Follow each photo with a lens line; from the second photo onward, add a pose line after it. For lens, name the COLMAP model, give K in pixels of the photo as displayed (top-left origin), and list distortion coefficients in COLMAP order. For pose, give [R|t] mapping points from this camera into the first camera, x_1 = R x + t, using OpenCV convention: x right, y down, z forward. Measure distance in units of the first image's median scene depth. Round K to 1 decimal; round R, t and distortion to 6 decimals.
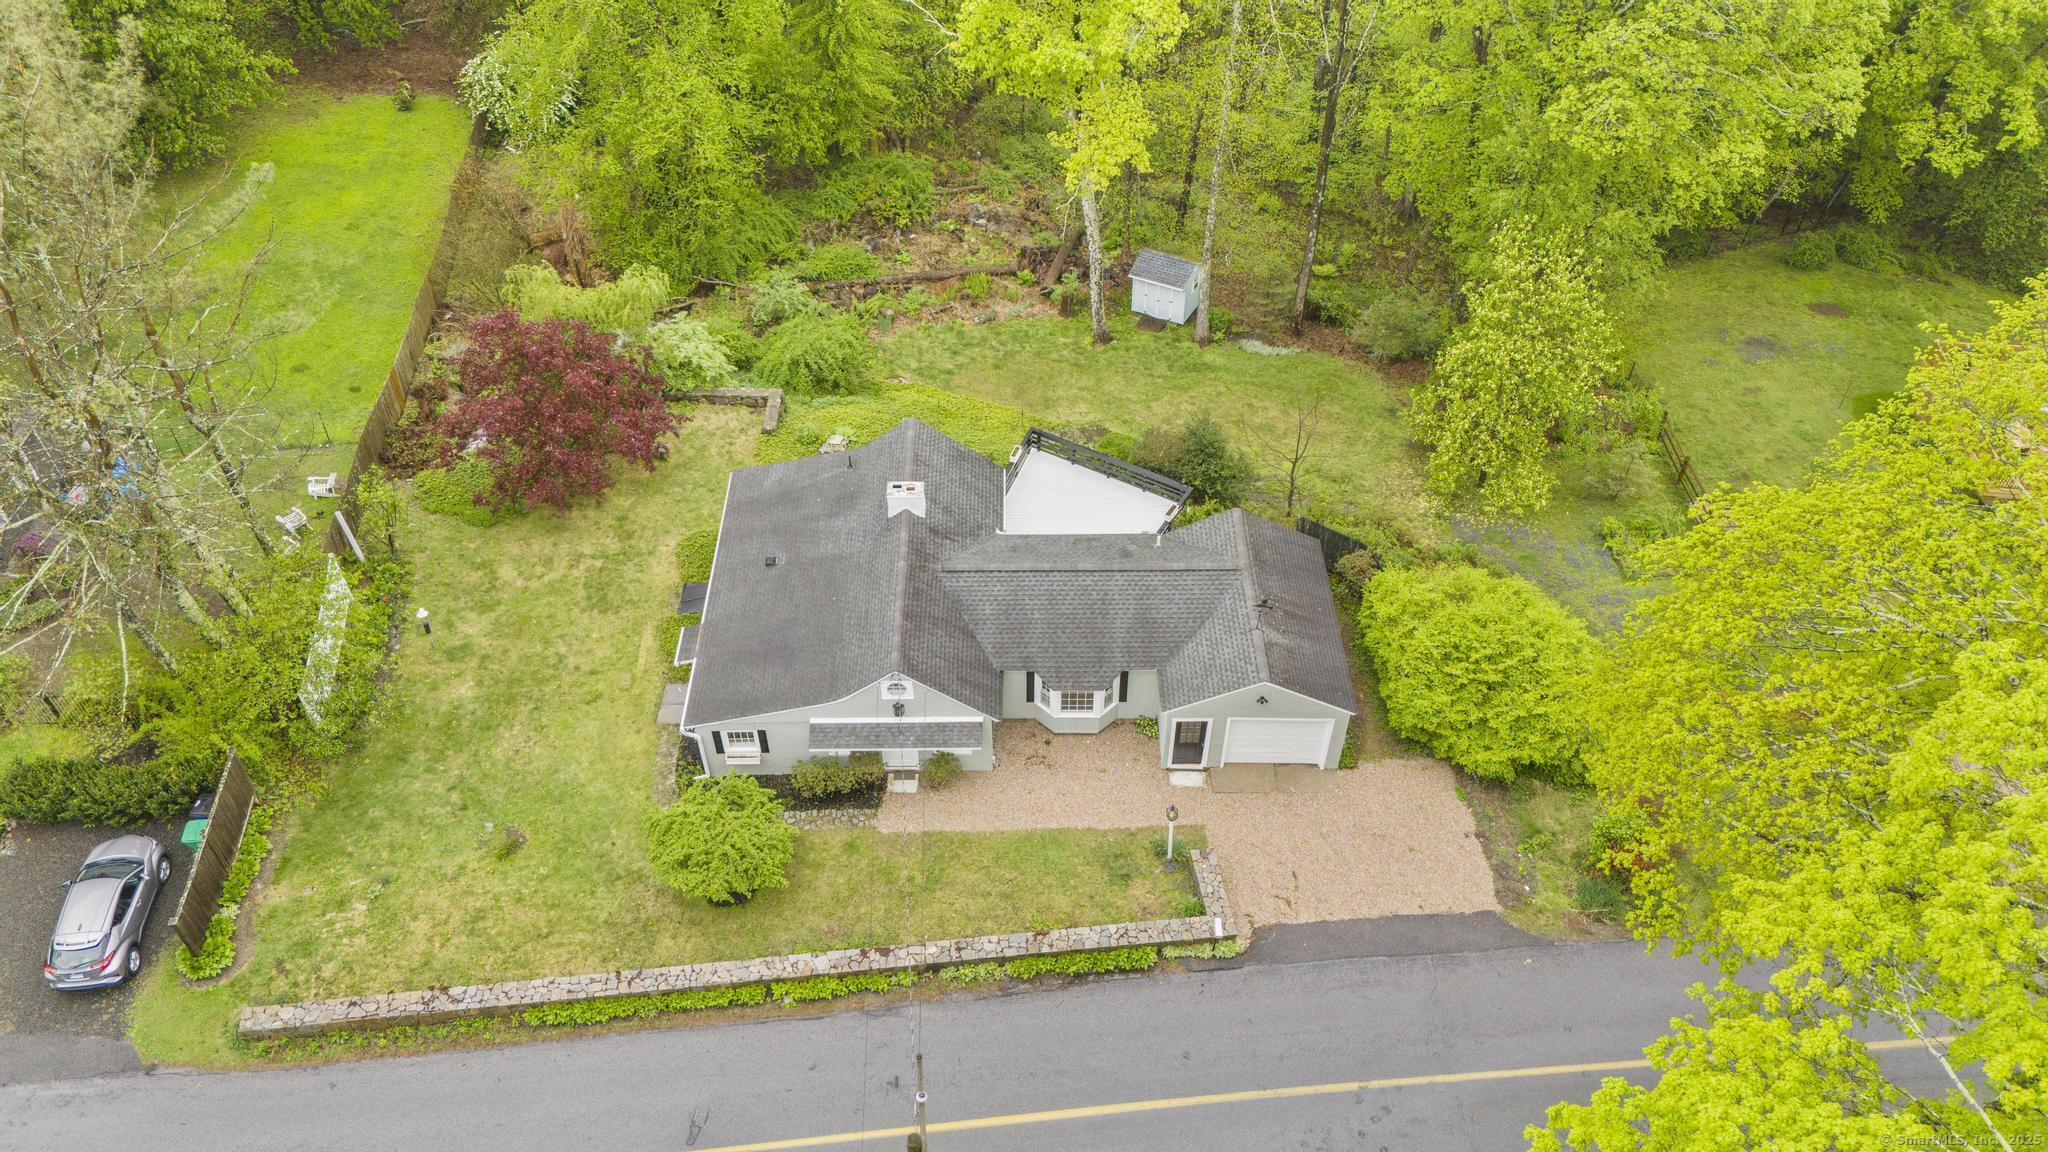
lens RADIAL K [[1518.6, 0, 1026.5], [0, 1518.6, 572.4], [0, 0, 1]] dist [0.032598, -0.010509]
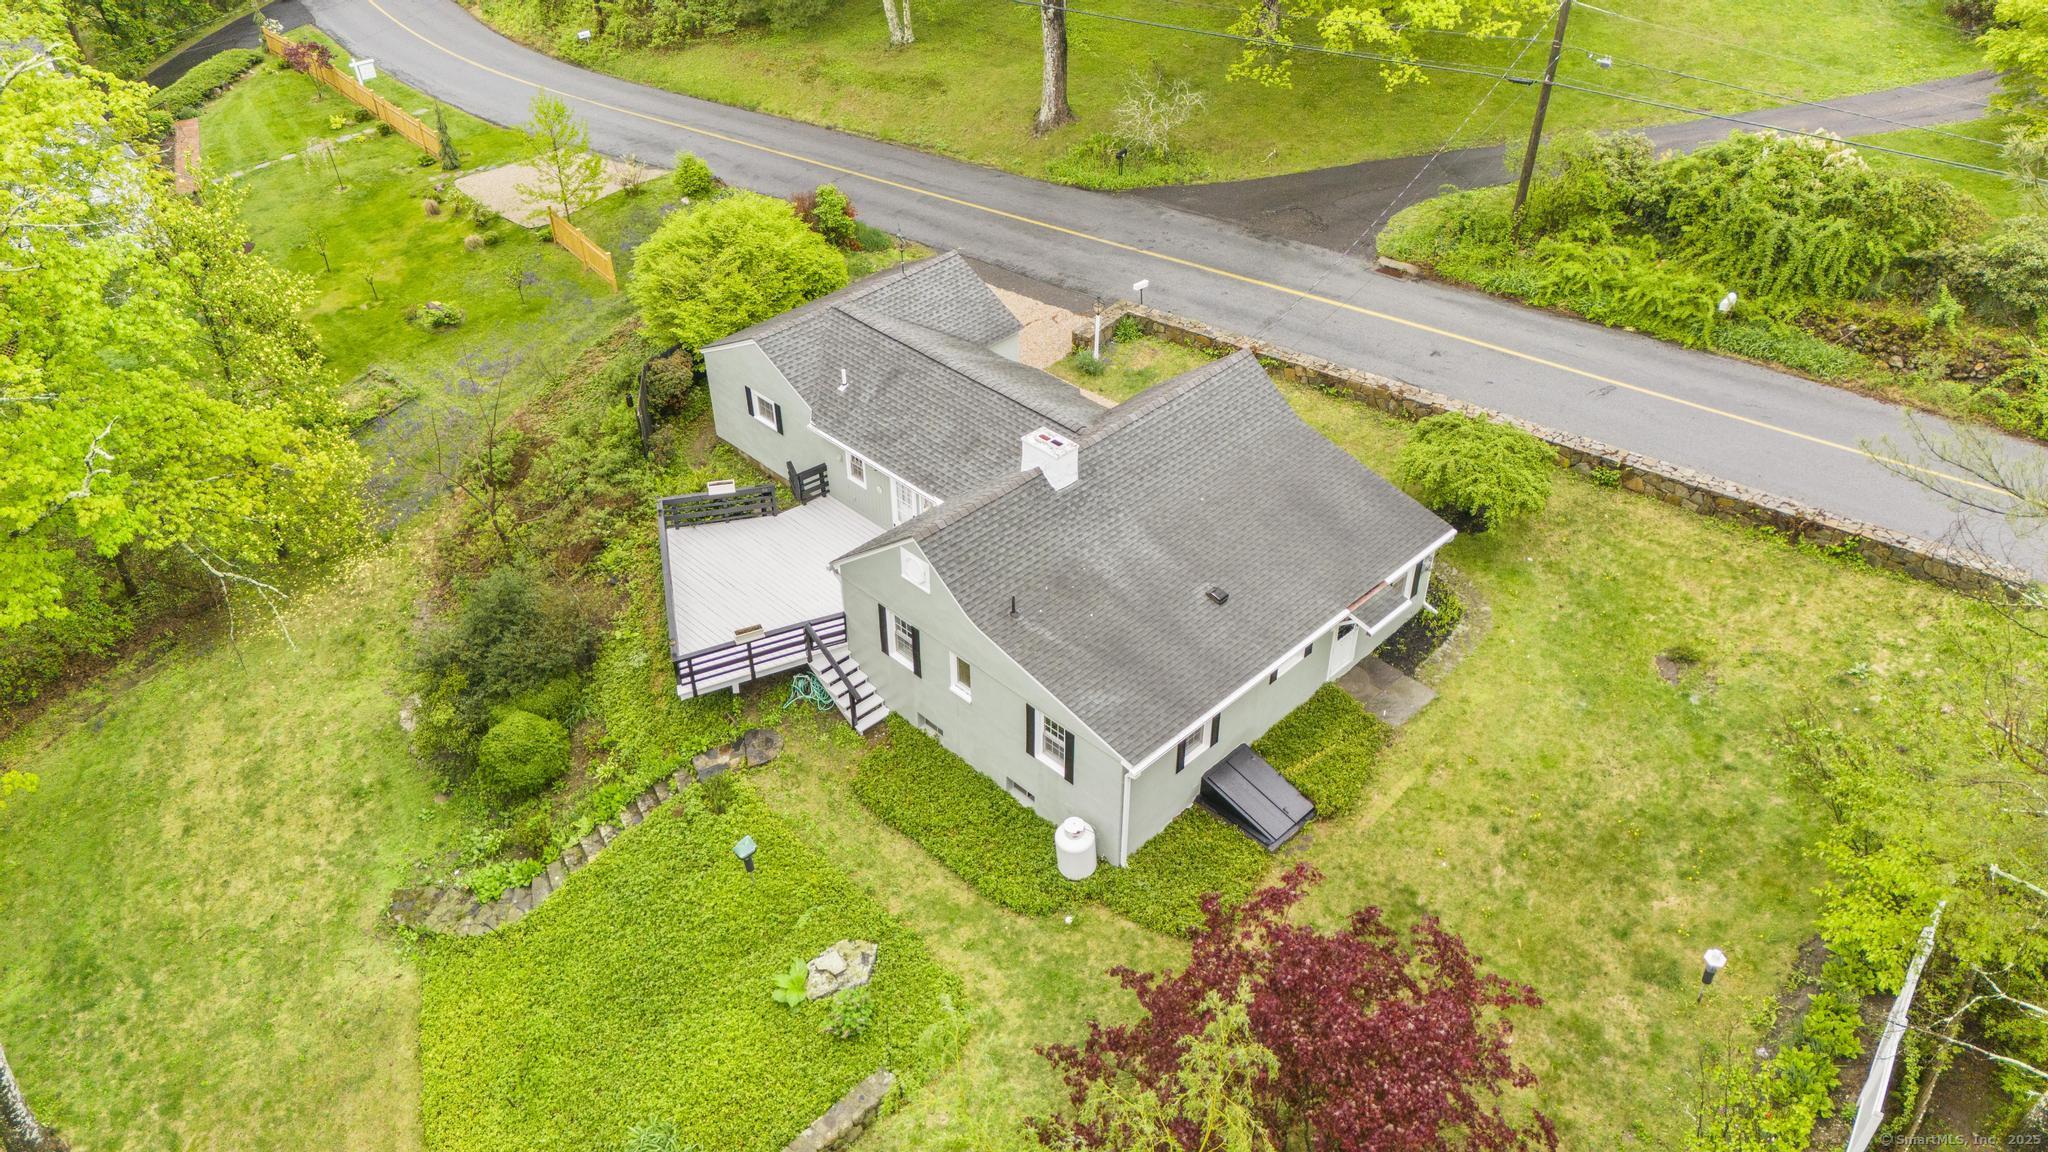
lens RADIAL K [[1518.6, 0, 1023.2], [0, 1518.6, 576.6], [0, 0, 1]] dist [0.032598, -0.010509]
pose [[-0.702681, -0.419309, 0.574821, -0.538704], [0.512740, 0.261696, 0.817688, -0.665414], [-0.493292, 0.869307, 0.031107, 1.104140]]
